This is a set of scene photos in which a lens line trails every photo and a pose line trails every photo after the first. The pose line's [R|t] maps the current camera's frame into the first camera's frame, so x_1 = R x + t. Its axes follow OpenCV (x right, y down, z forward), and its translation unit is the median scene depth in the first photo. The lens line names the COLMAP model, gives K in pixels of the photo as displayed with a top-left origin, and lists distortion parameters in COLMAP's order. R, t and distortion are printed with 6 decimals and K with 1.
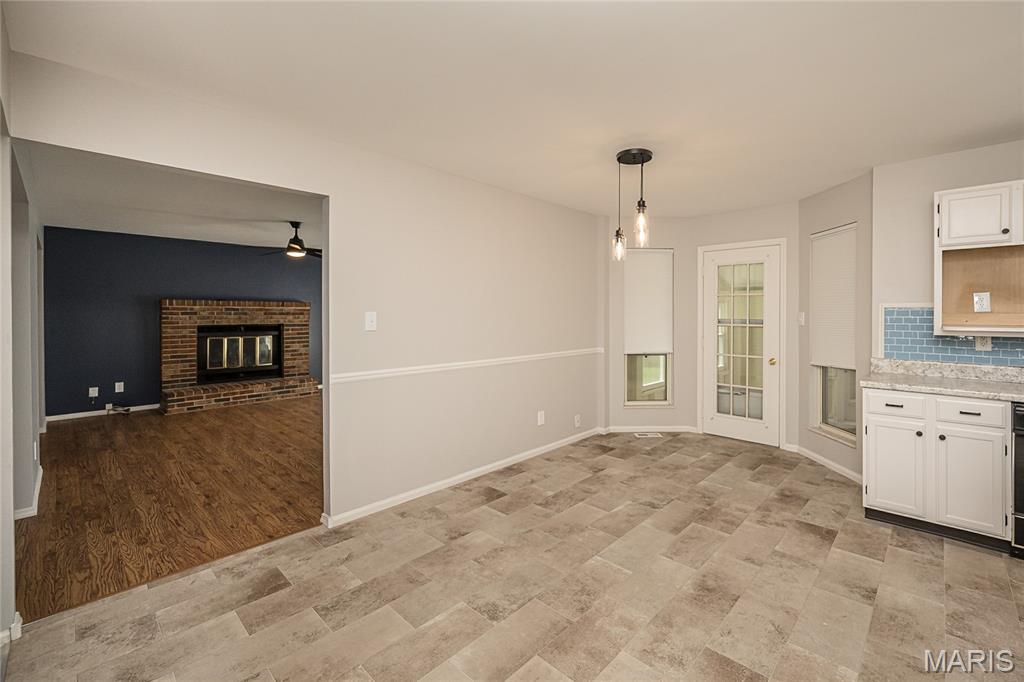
lens RADIAL K [[422.4, 0, 532.0], [0, 422.4, 311.5], [0, 0, 1]] dist [0.000366, -0.000428]
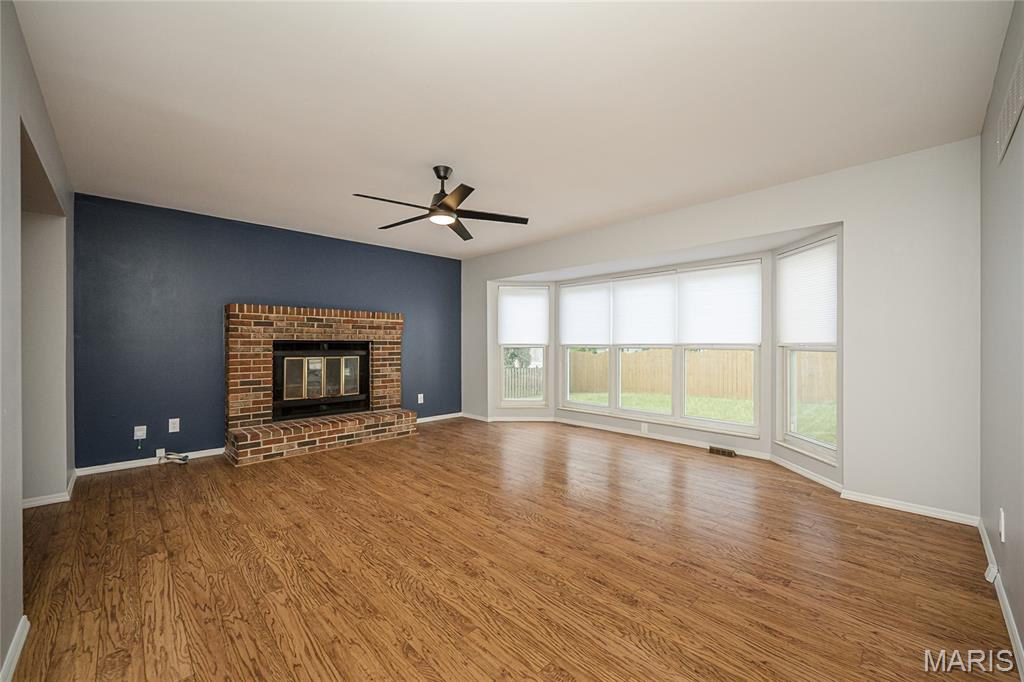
lens RADIAL K [[400.2, 0, 505.0], [0, 400.2, 338.8], [0, 0, 1]] dist [0.001554, -0.000220]
pose [[0.997183, -0.000719, -0.075006, -0.348485], [0.000424, 0.999992, -0.003951, 0.033650], [0.075008, 0.003908, 0.997175, 0.346478]]
